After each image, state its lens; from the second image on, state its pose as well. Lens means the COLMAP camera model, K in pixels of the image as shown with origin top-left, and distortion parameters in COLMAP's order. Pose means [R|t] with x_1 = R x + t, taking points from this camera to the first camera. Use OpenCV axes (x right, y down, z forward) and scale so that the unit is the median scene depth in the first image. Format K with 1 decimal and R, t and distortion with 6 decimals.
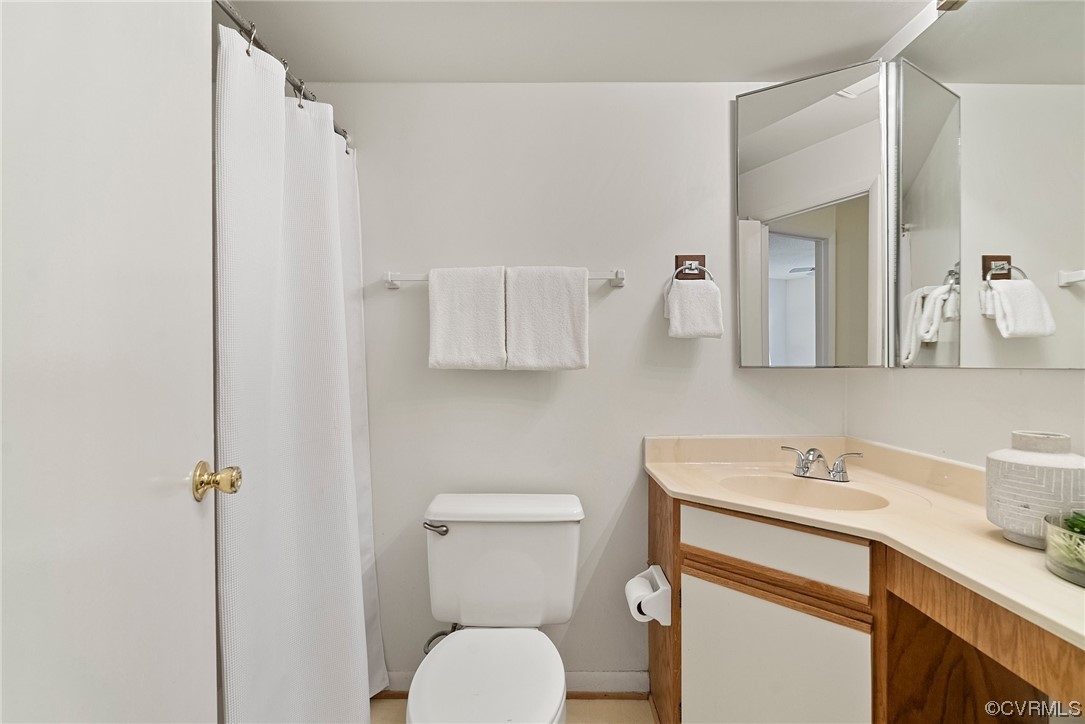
lens RADIAL K [[492.4, 0, 537.5], [0, 492.4, 361.4], [0, 0, 1]] dist [-0.010344, 0.004927]
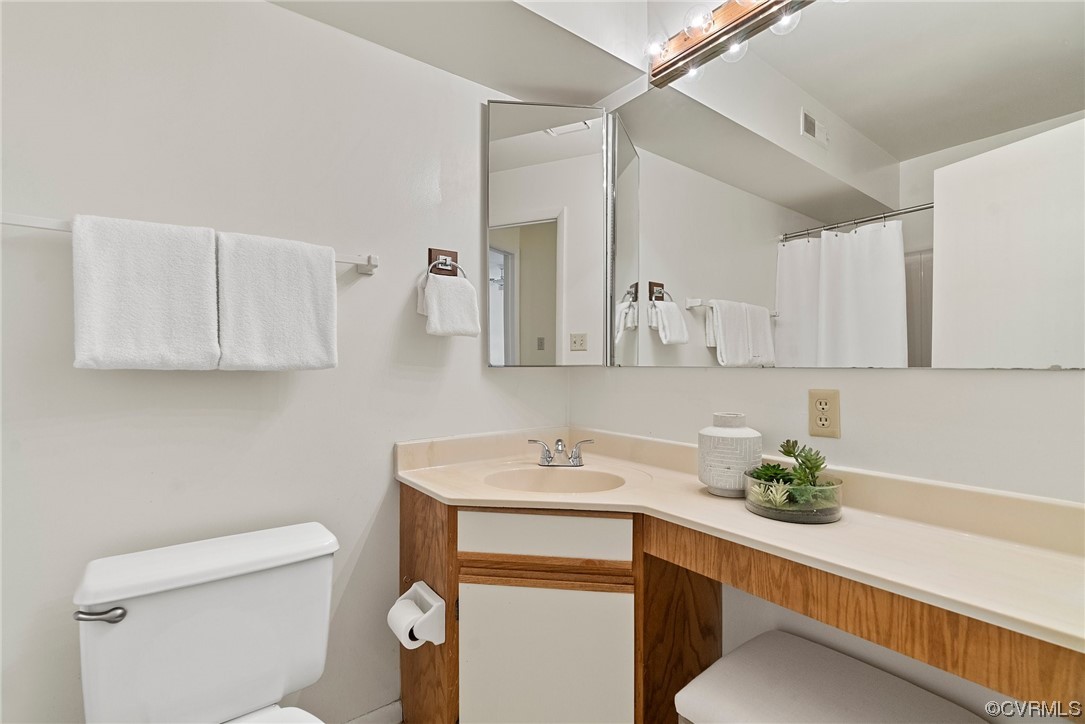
lens RADIAL K [[492.4, 0, 545.9], [0, 492.4, 361.7], [0, 0, 1]] dist [-0.010344, 0.004927]
pose [[0.791009, 0.004483, 0.611789, -0.135166], [-0.005448, 0.999985, -0.000283, 0.002094], [-0.611781, -0.003109, 0.791021, 0.128374]]
